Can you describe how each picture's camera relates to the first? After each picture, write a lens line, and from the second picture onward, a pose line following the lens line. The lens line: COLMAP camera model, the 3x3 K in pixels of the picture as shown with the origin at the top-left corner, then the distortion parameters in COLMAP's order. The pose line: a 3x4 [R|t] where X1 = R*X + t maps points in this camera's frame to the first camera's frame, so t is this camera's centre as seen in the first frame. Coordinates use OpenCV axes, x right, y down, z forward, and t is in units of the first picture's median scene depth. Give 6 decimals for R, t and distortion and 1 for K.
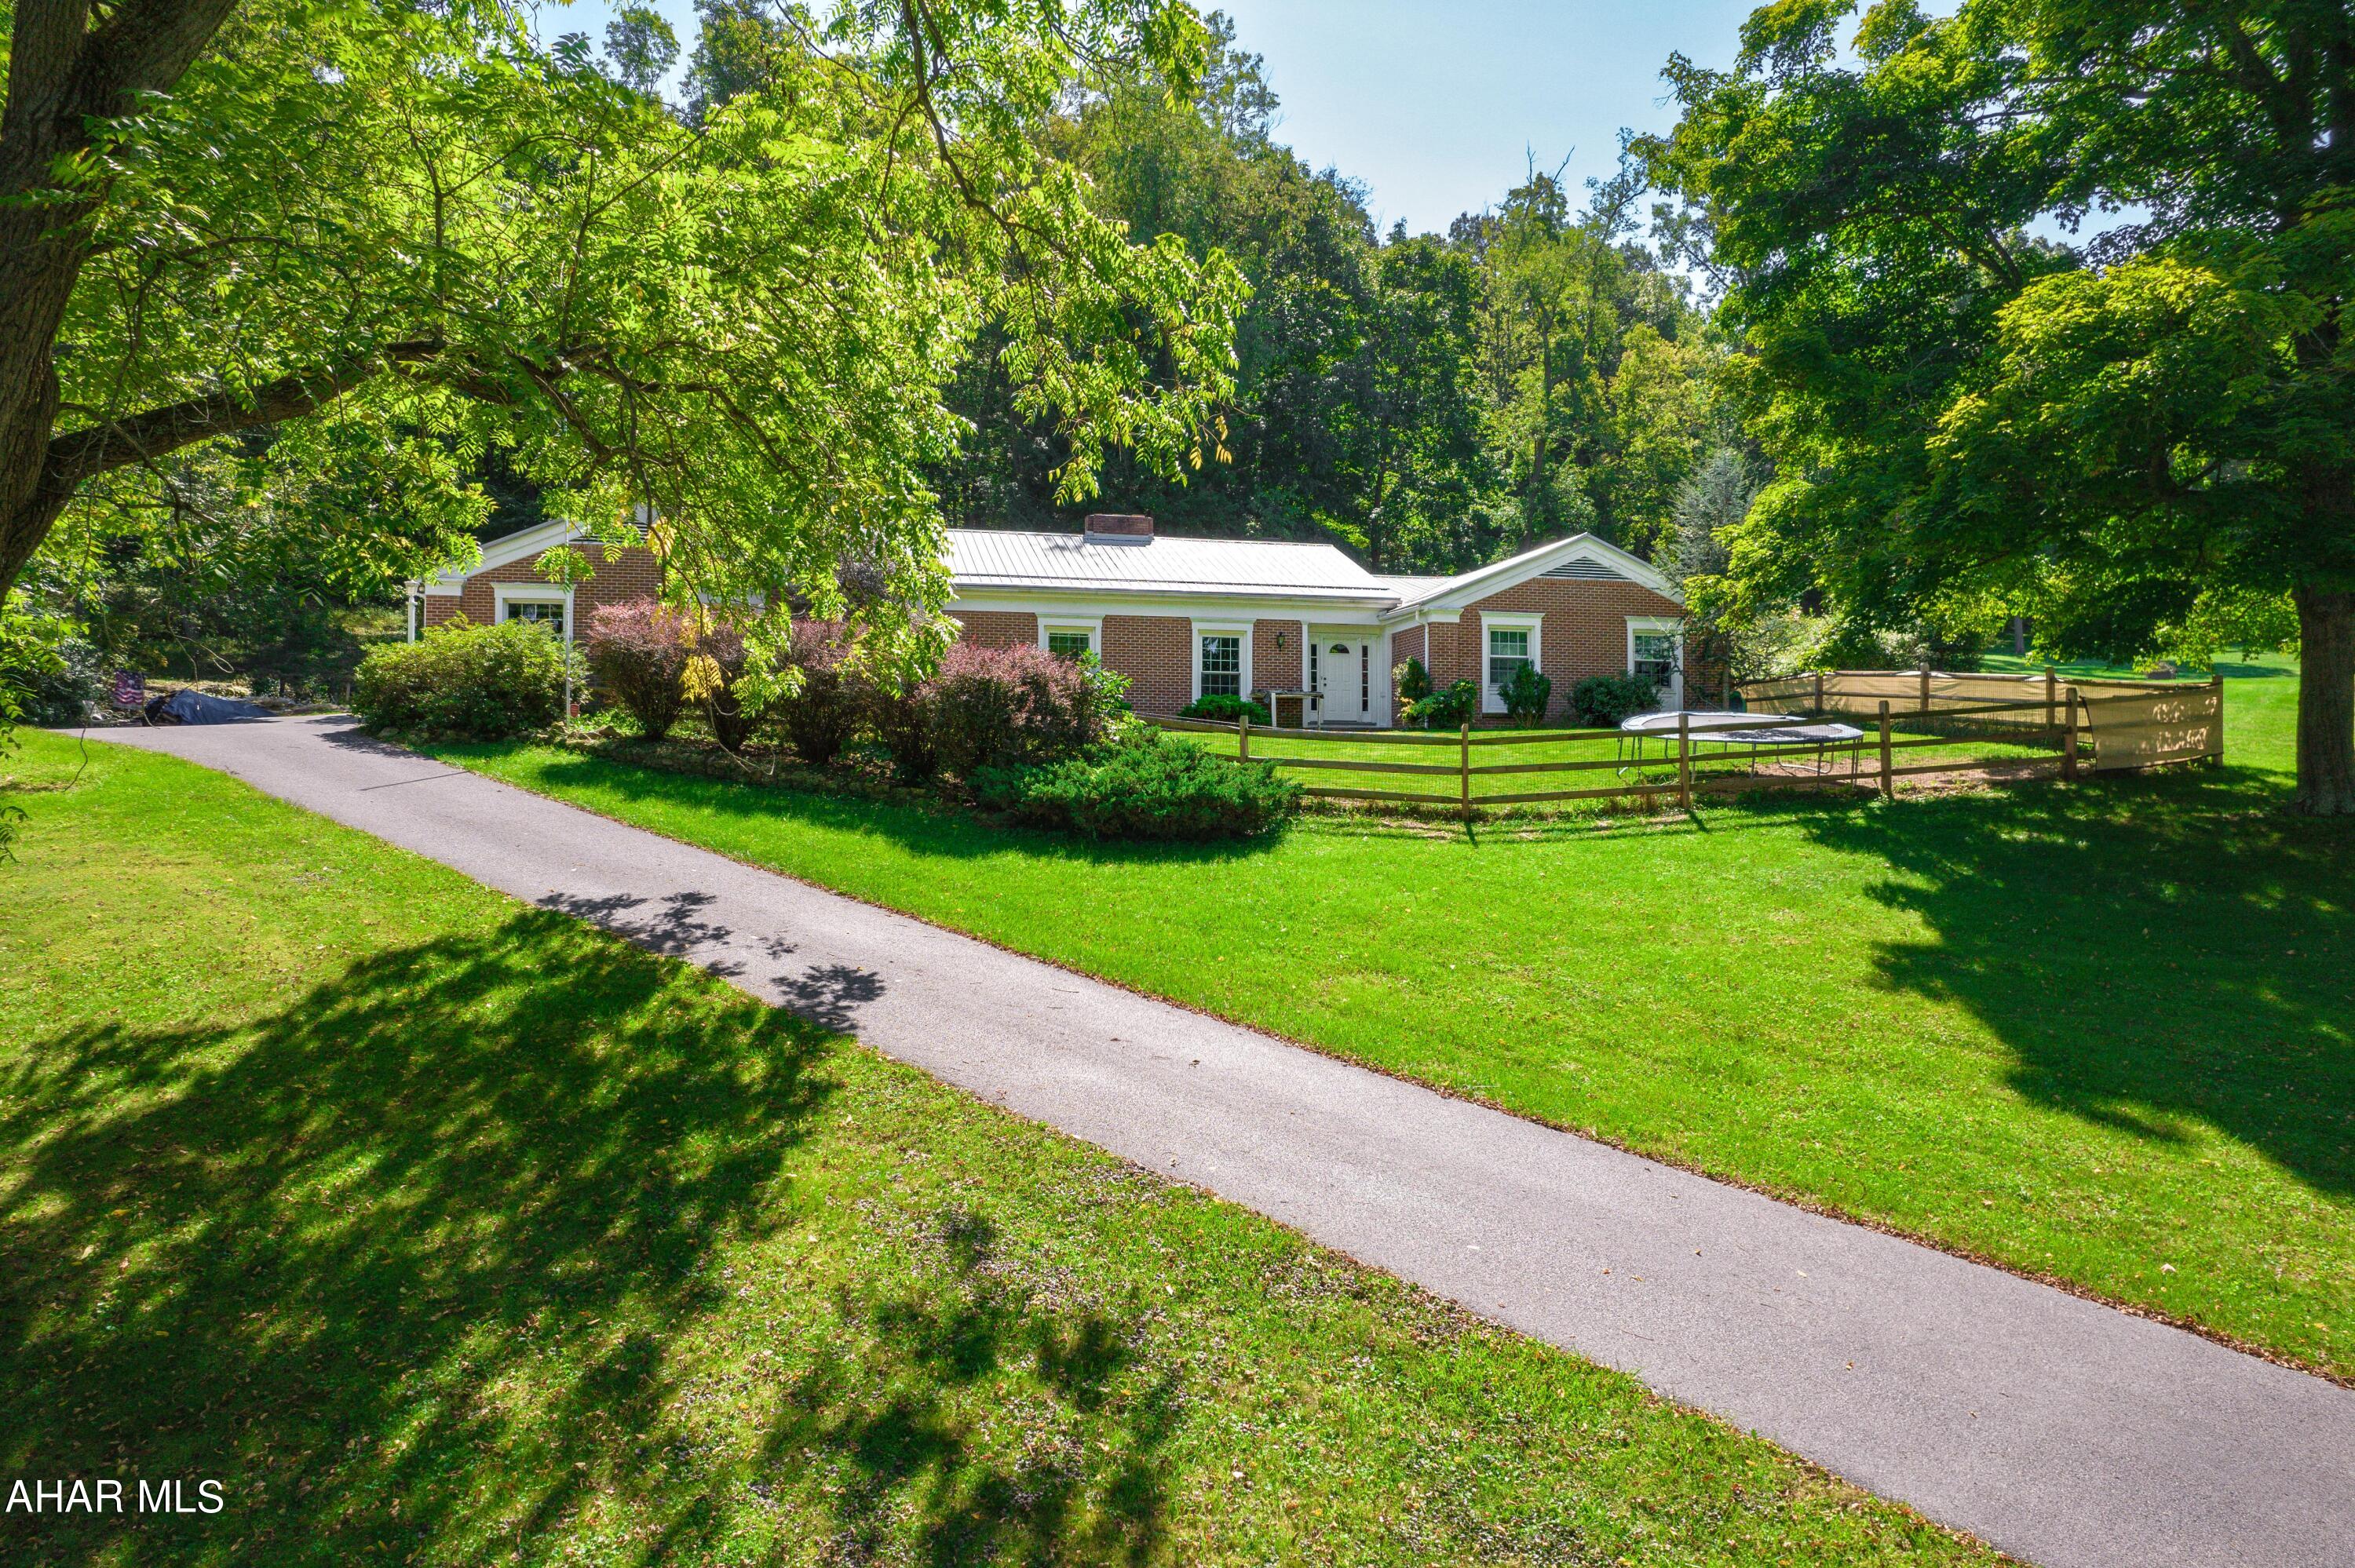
lens RADIAL K [[1434.7, 0, 1151.9], [0, 1434.7, 766.6], [0, 0, 1]] dist [-0.037662, 0.002276]
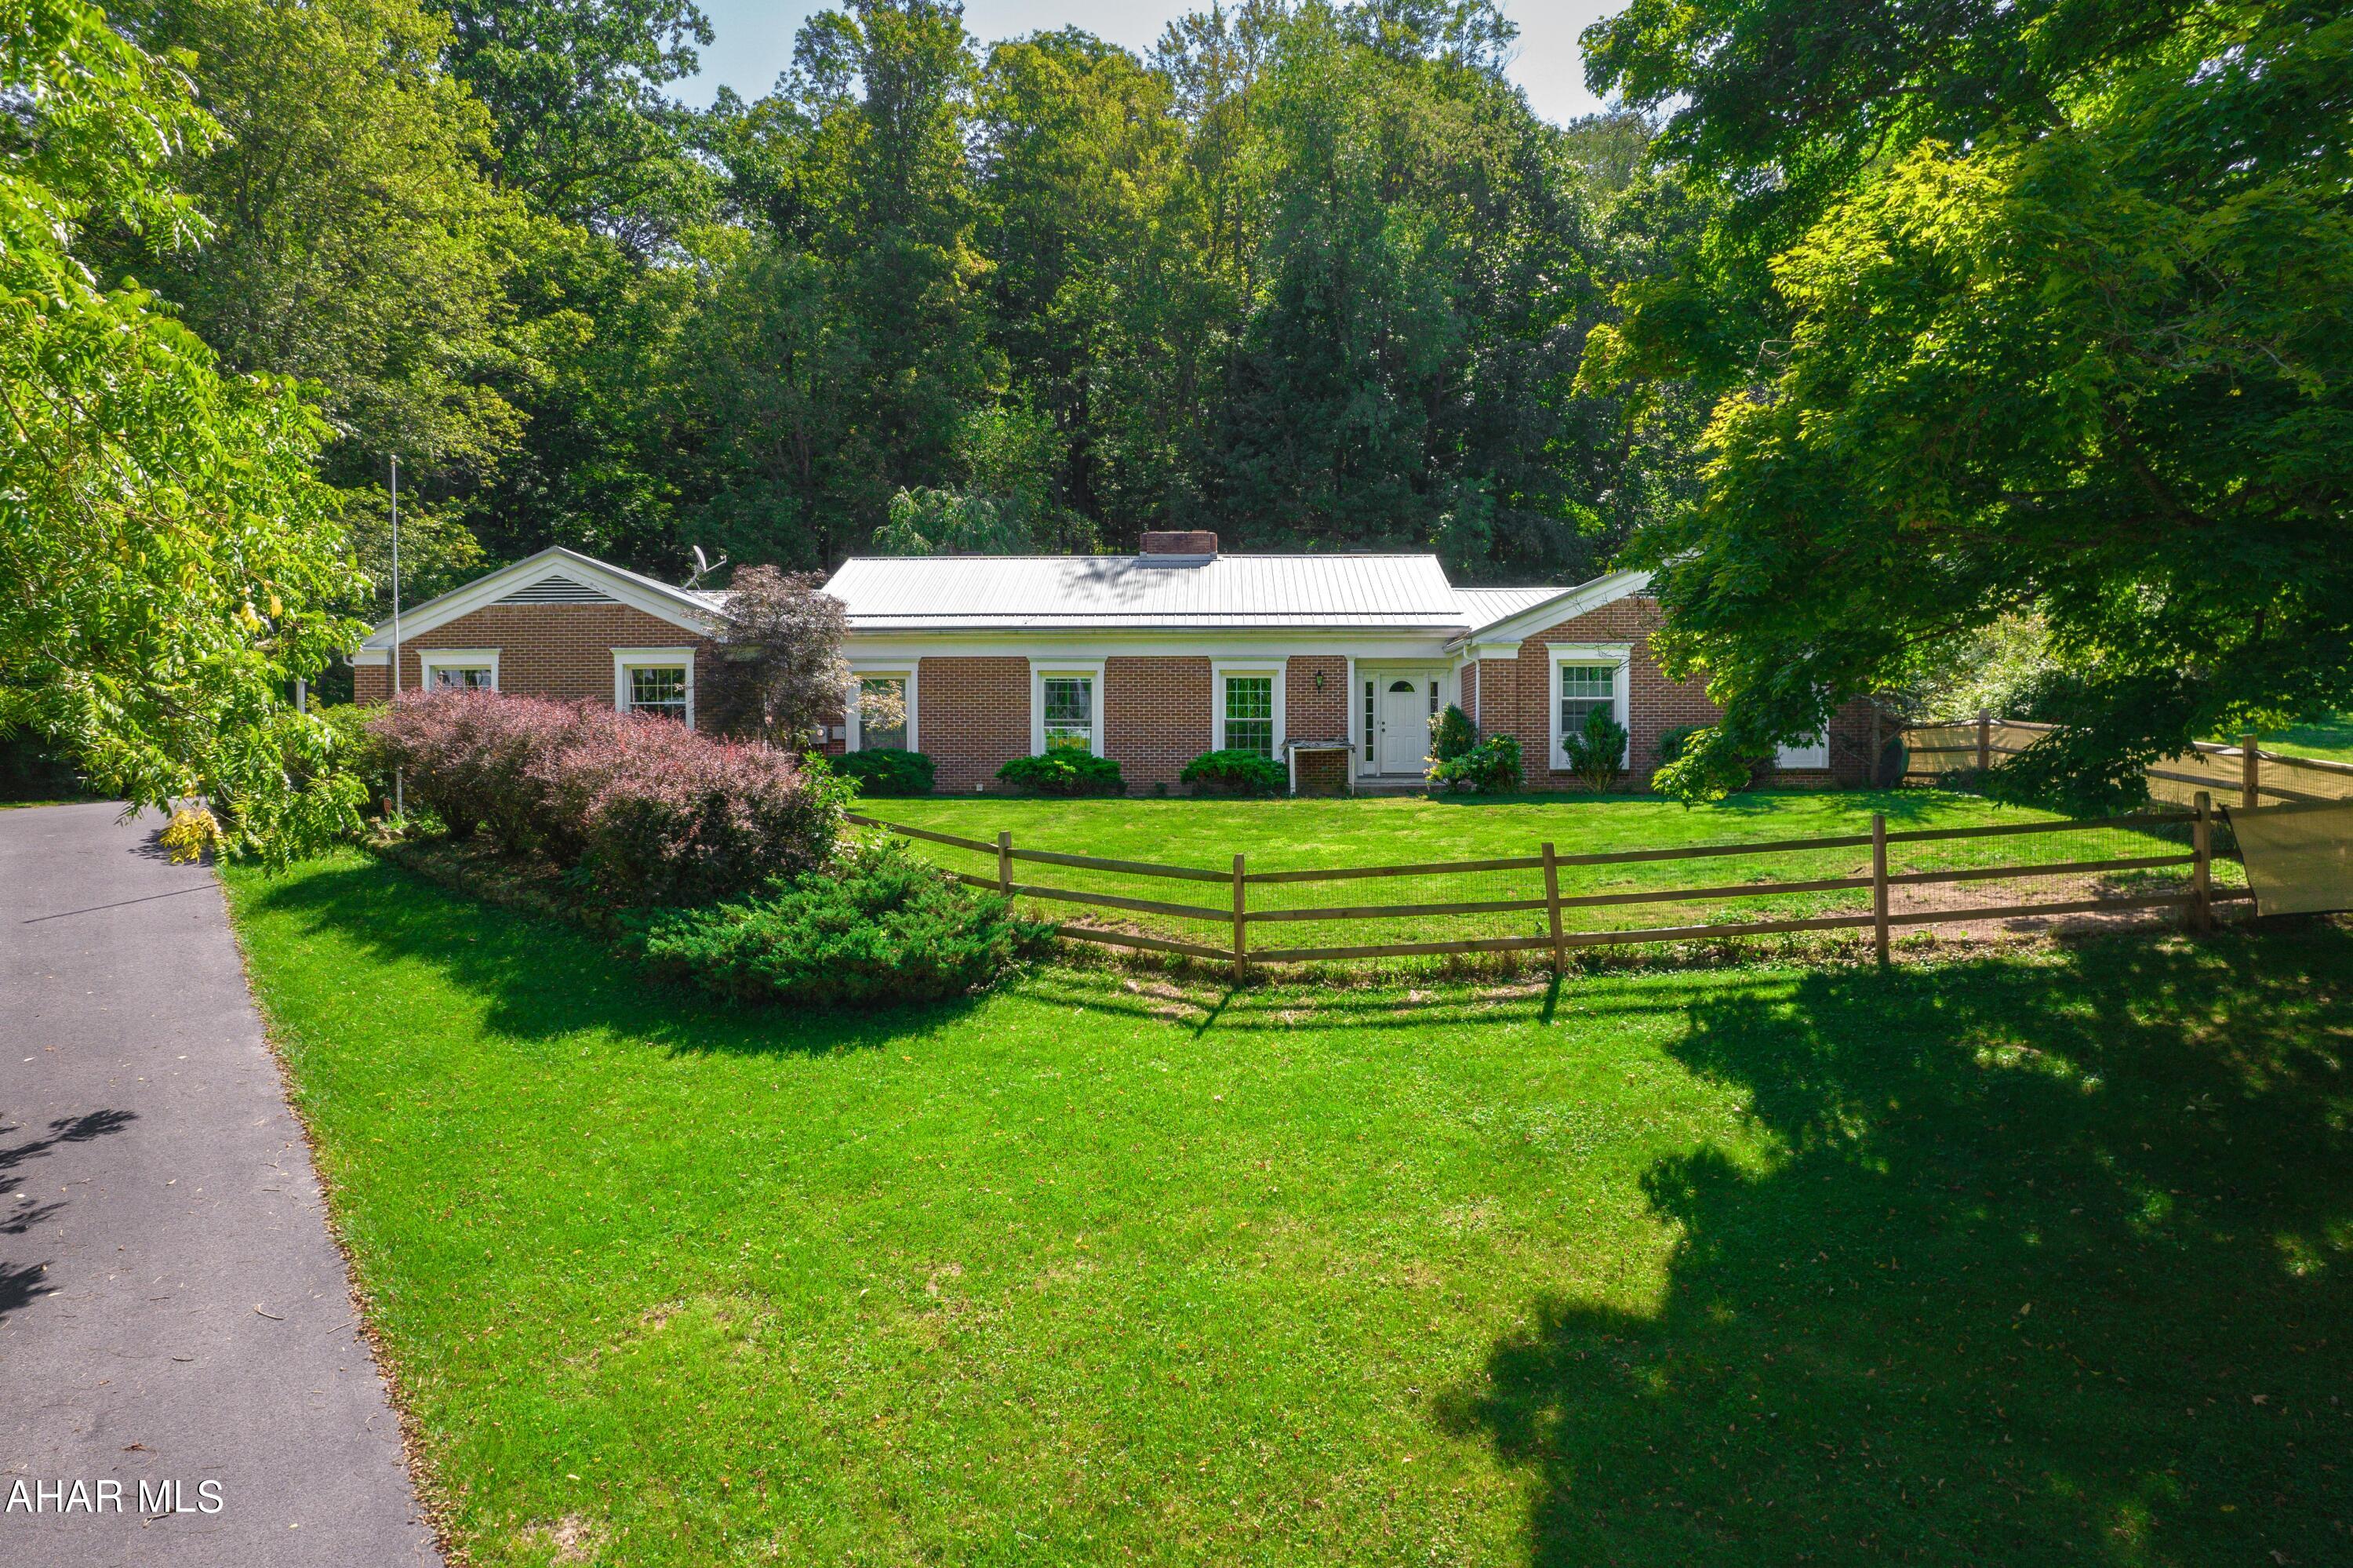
lens RADIAL K [[1467.8, 0, 1176.5], [0, 1467.8, 784.0], [0, 0, 1]] dist [-0.059430, 0.054397]
pose [[0.973214, -0.002278, -0.229888, 0.213179], [0.007896, 0.999692, 0.023523, -0.049837], [0.229764, -0.024708, 0.972933, 0.147504]]
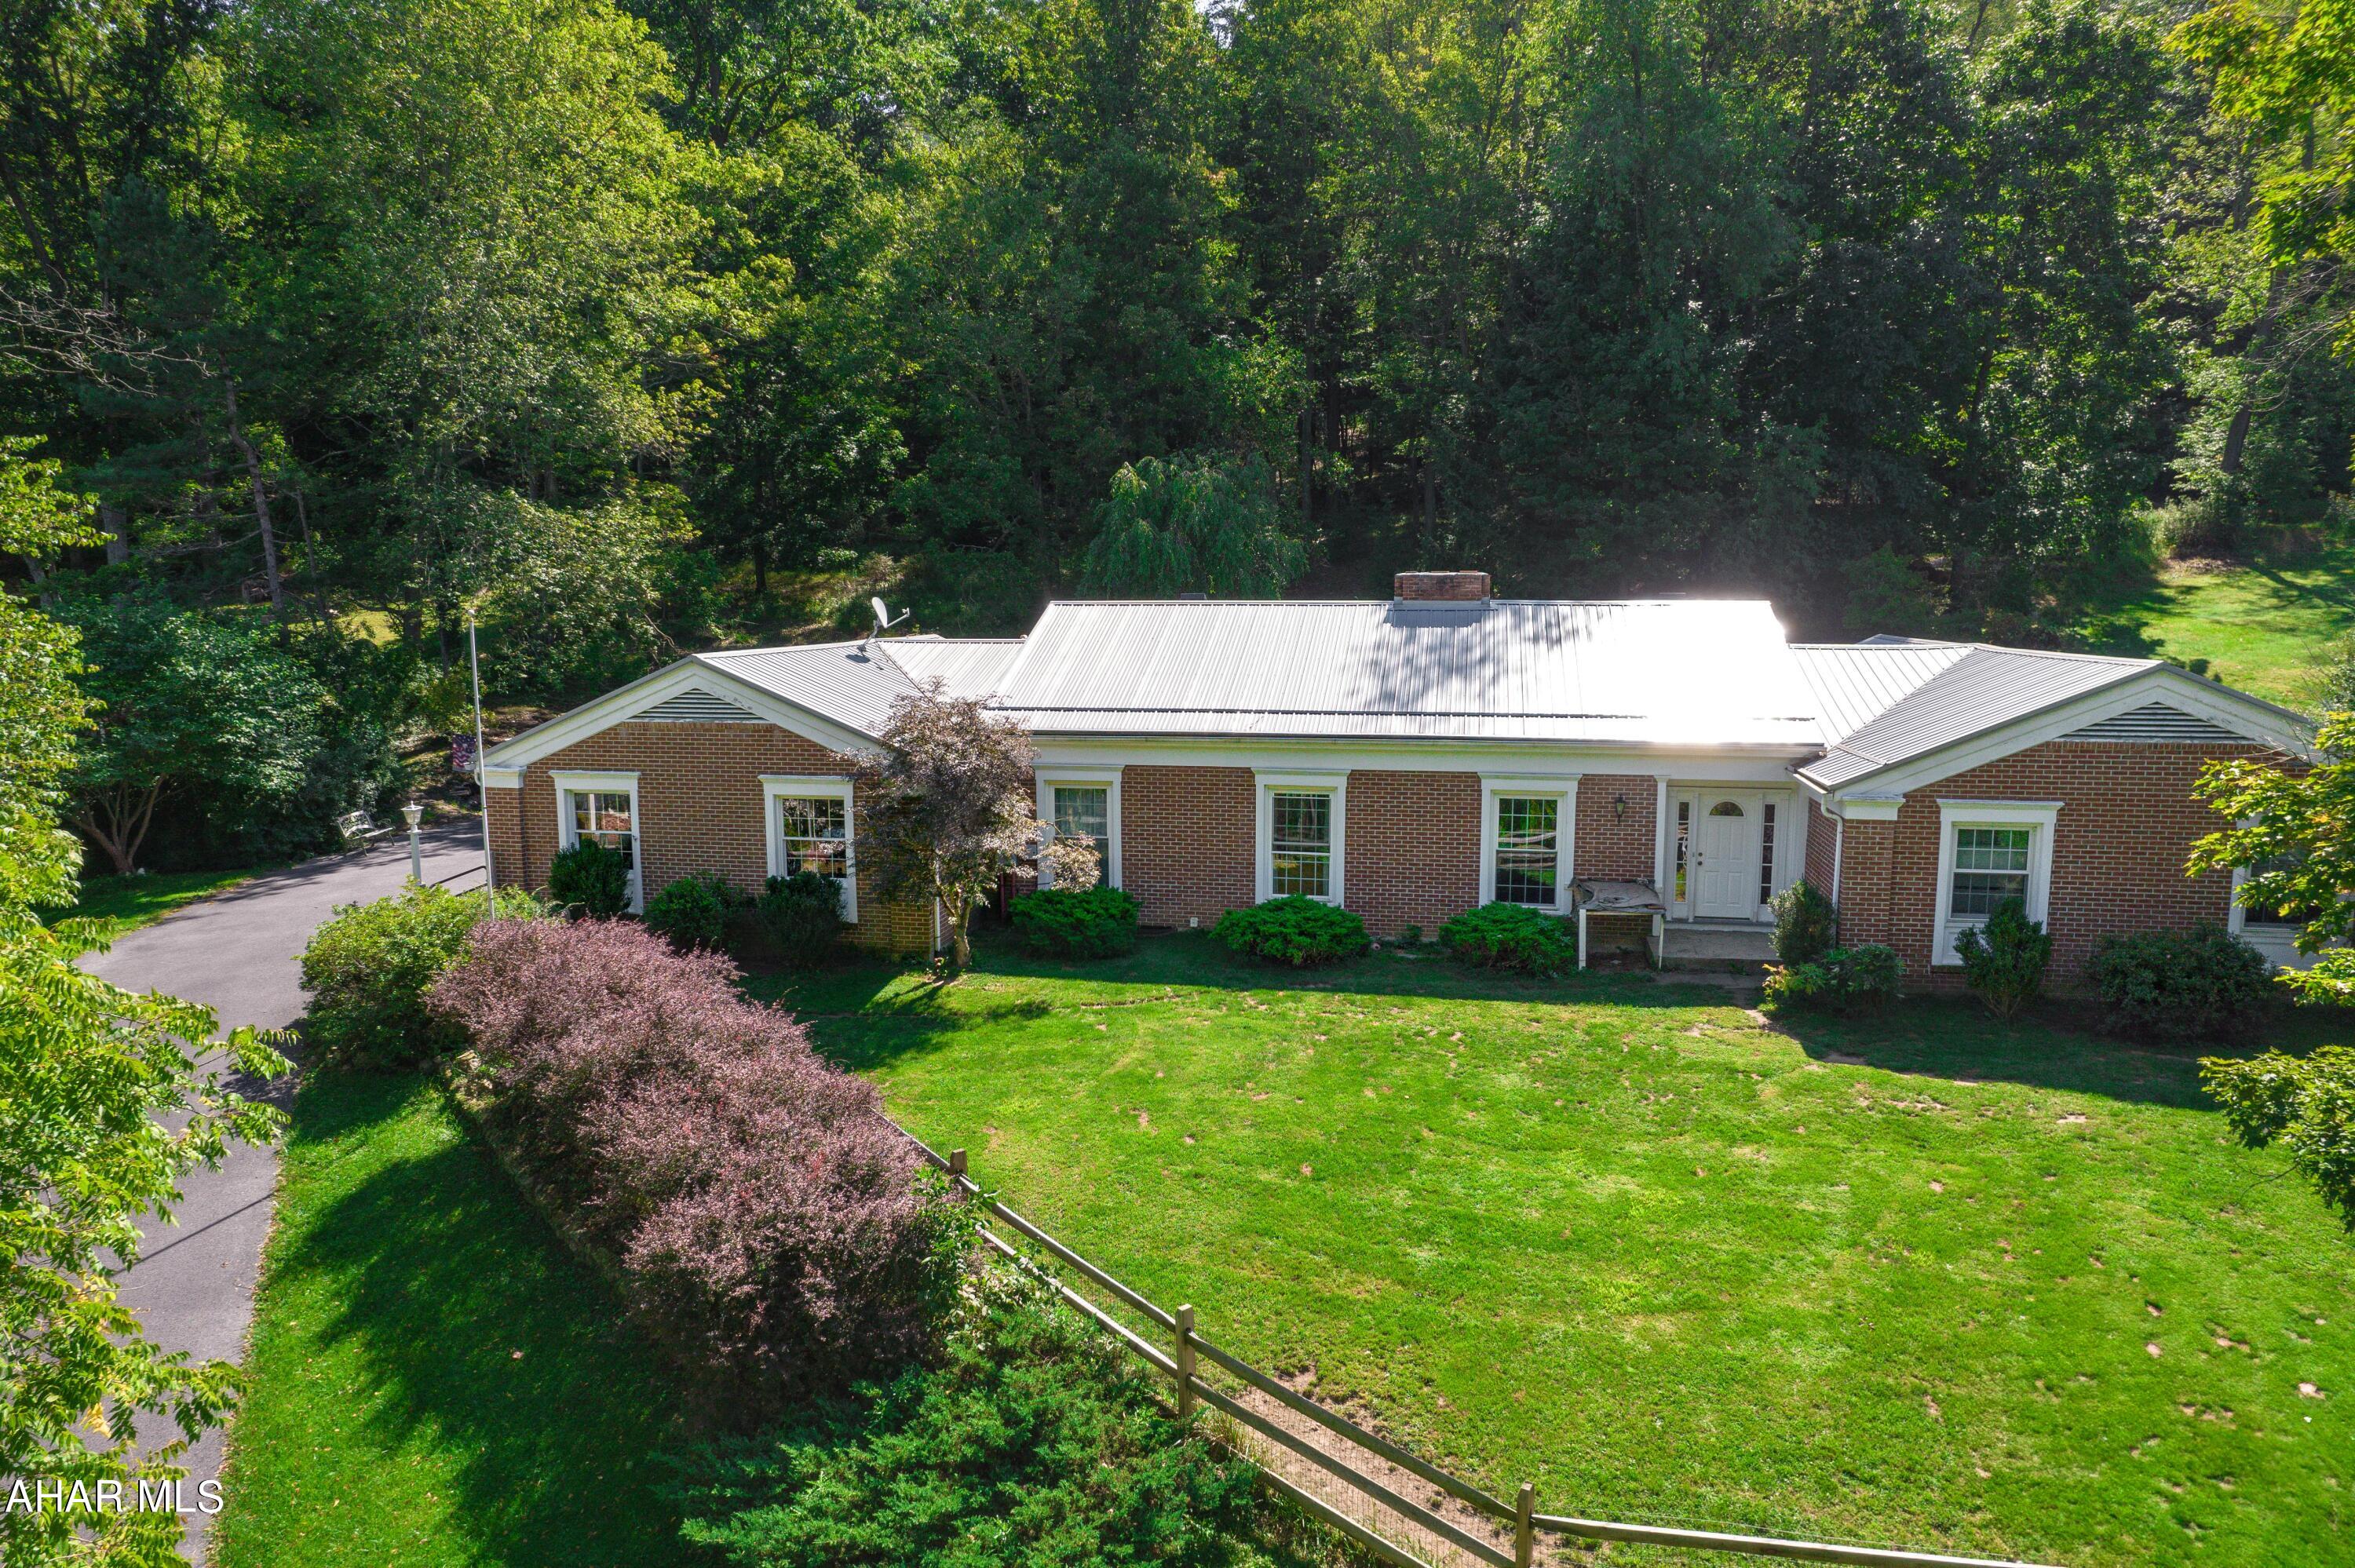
lens RADIAL K [[1468.8, 0, 1177.5], [0, 1468.8, 784.0], [0, 0, 1]] dist [-0.059430, 0.054397]
pose [[0.919784, 0.043859, -0.389966, 0.170776], [0.006942, 0.991761, 0.127916, -0.193232], [0.392363, -0.120362, 0.911901, 0.315472]]
